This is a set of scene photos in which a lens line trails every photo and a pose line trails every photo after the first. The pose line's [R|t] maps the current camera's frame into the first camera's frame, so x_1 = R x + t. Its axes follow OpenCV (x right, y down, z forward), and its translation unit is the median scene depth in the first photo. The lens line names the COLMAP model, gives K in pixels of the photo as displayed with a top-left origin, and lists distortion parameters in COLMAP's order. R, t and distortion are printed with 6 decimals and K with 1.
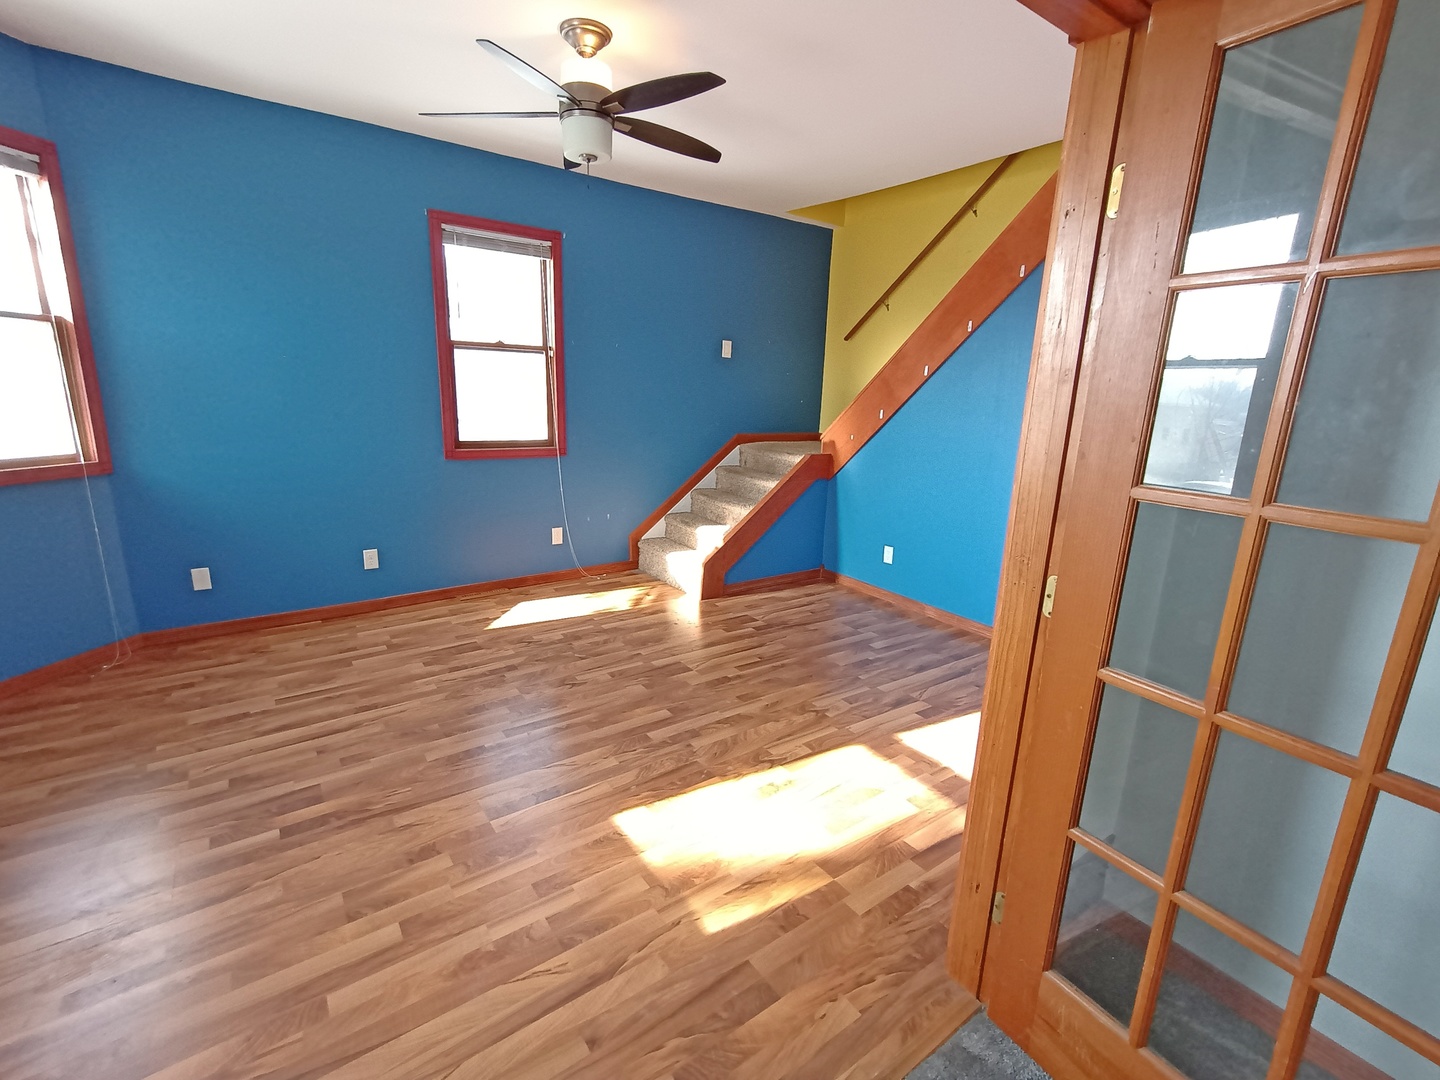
lens RADIAL K [[641.8, 0, 720.0], [0, 641.8, 540.0], [0, 0, 1]] dist [0.000917, 0.000108]
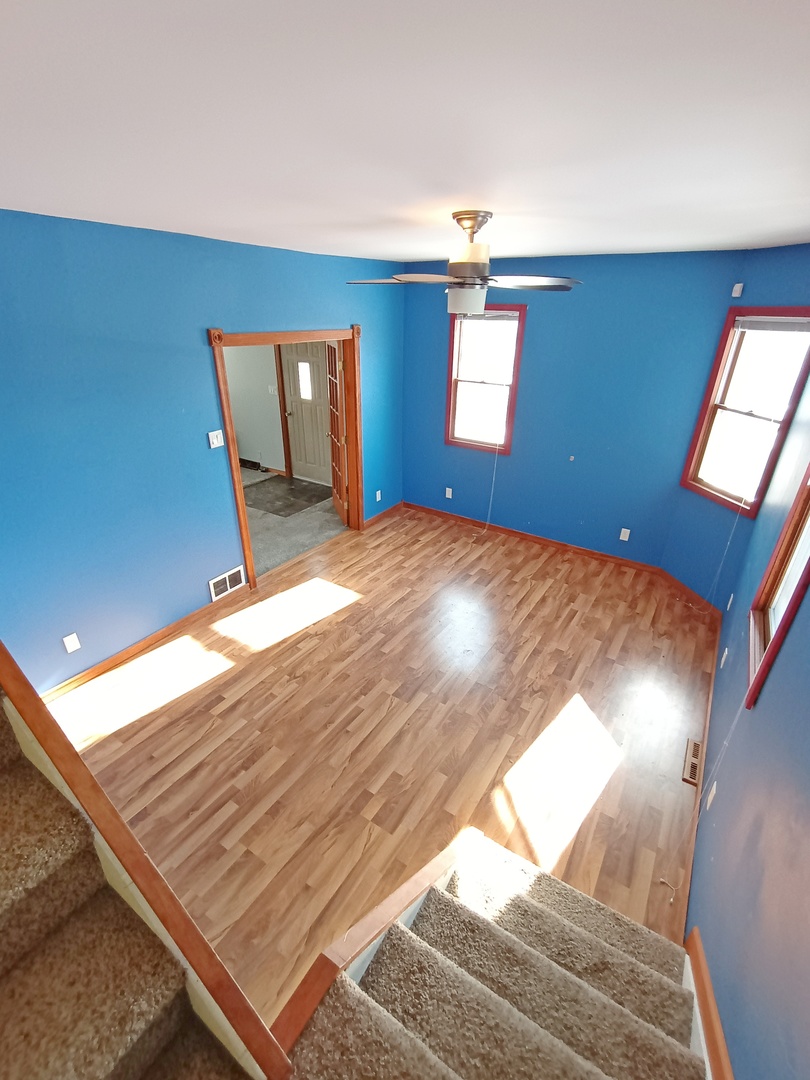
lens RADIAL K [[481.3, 0, 405.0], [0, 481.3, 540.0], [0, 0, 1]] dist [0.000917, 0.000108]
pose [[-0.933312, 0.114025, -0.340482, 0.252327], [-0.125308, 0.785192, 0.606442, -0.701962], [0.336493, 0.608665, -0.718540, 1.665978]]
